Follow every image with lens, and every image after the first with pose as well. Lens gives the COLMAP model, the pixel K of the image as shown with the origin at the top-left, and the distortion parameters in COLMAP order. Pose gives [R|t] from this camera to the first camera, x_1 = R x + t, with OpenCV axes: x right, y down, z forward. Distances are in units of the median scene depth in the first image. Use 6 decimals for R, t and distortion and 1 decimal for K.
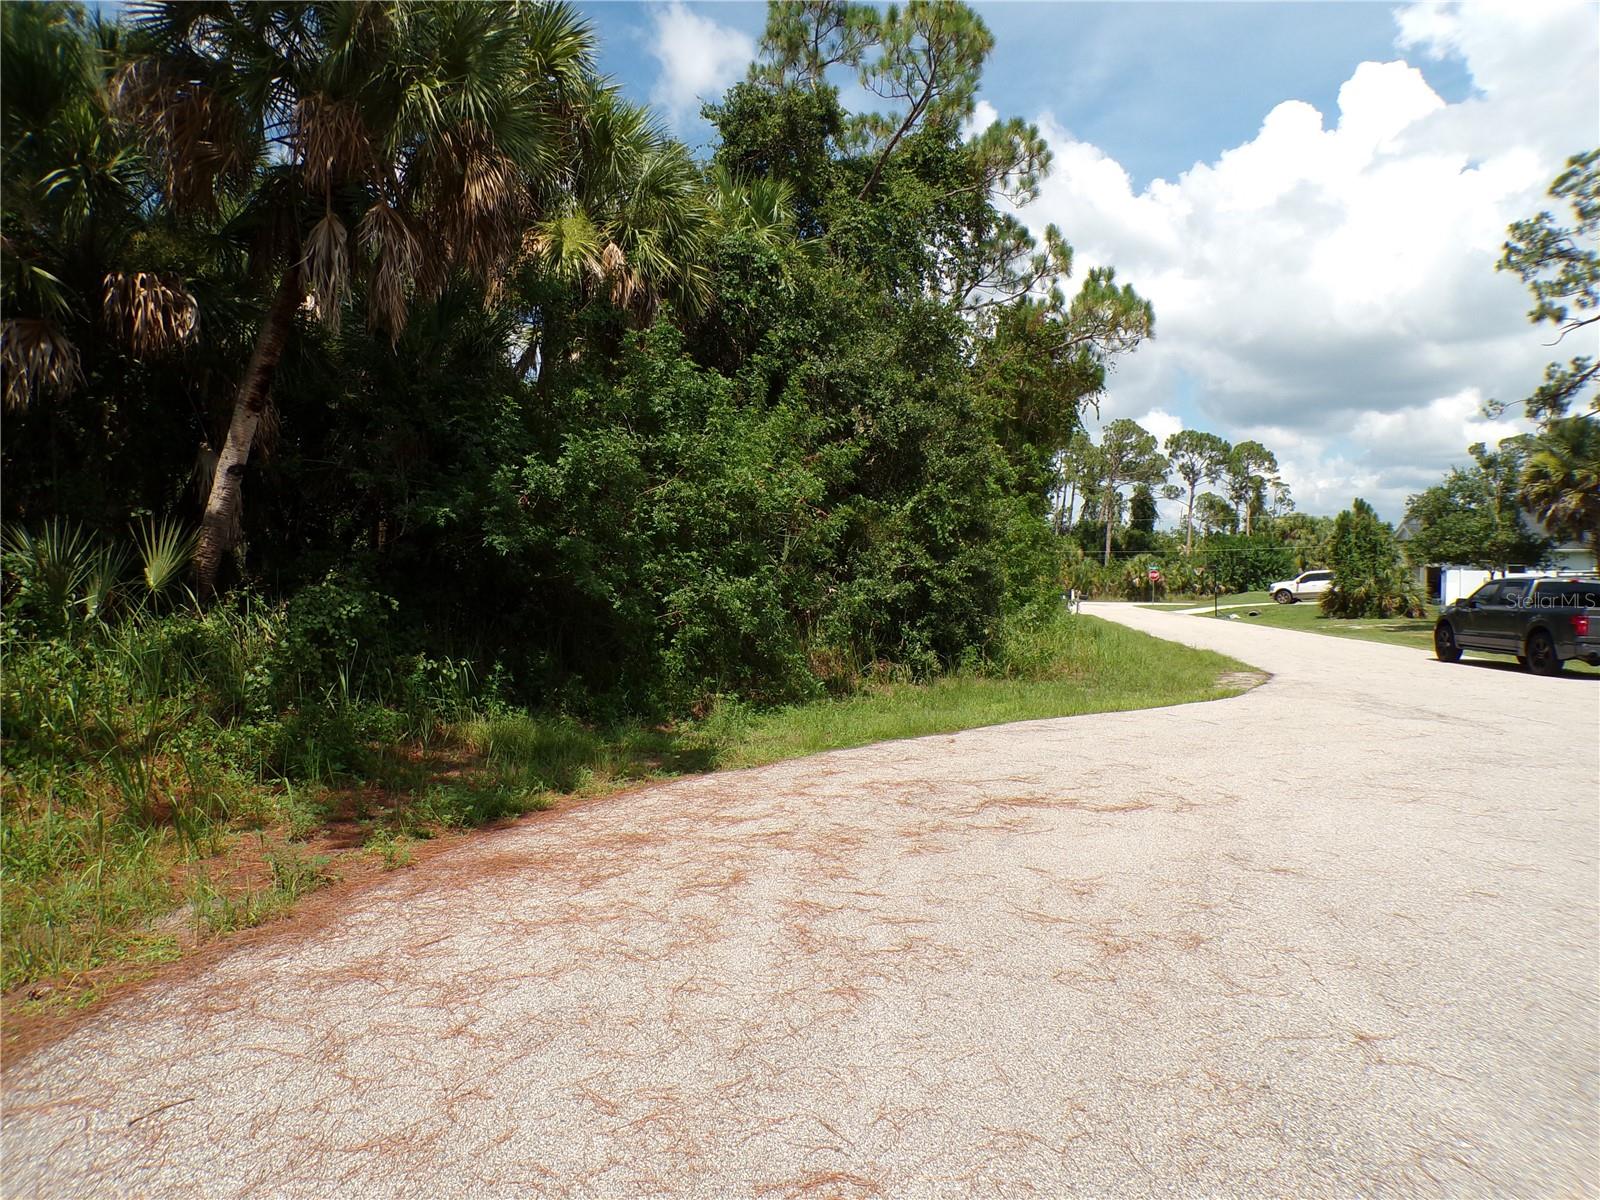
lens RADIAL K [[1184.9, 0, 800.0], [0, 1184.9, 600.0], [0, 0, 1]] dist [0.023331, 0.006535]
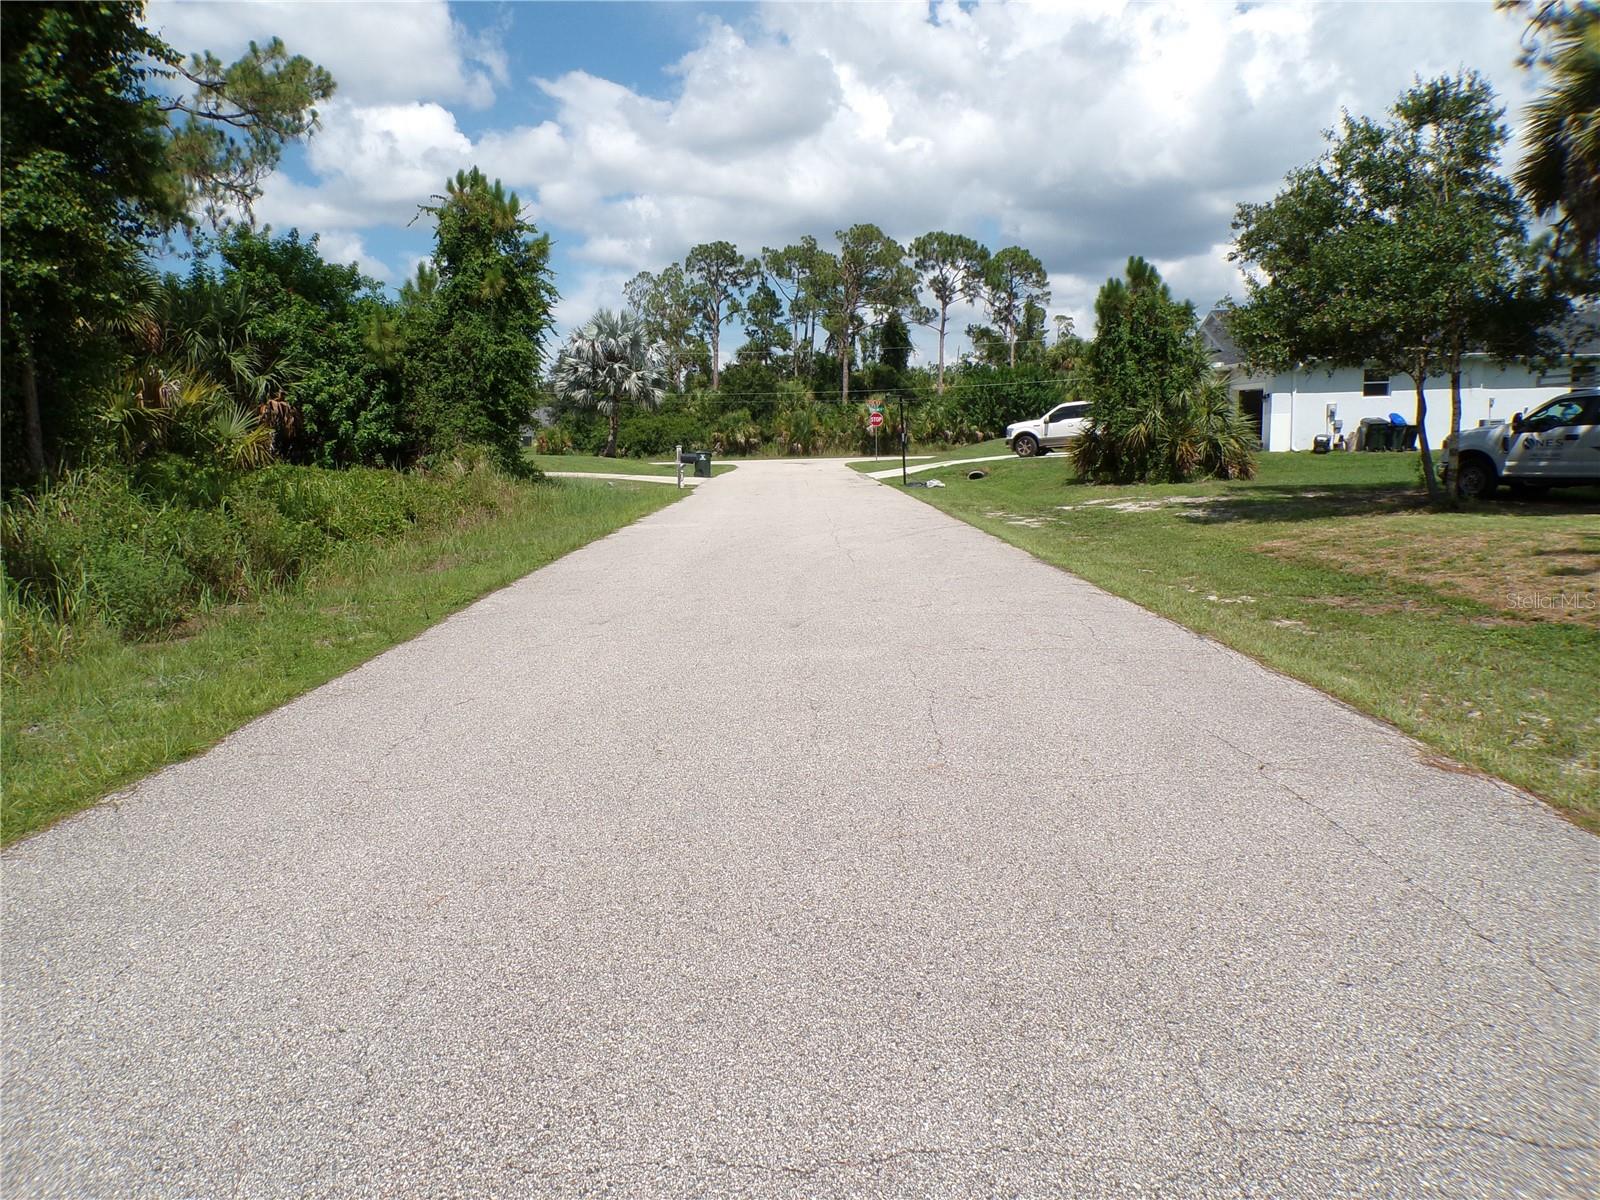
lens RADIAL K [[1184.9, 0, 800.0], [0, 1184.9, 600.0], [0, 0, 1]] dist [0.023331, 0.006535]
pose [[0.986757, -0.054669, 0.152715, 0.110528], [0.036007, 0.991827, 0.122402, -0.001615], [-0.158158, -0.115282, 0.980661, 0.231564]]
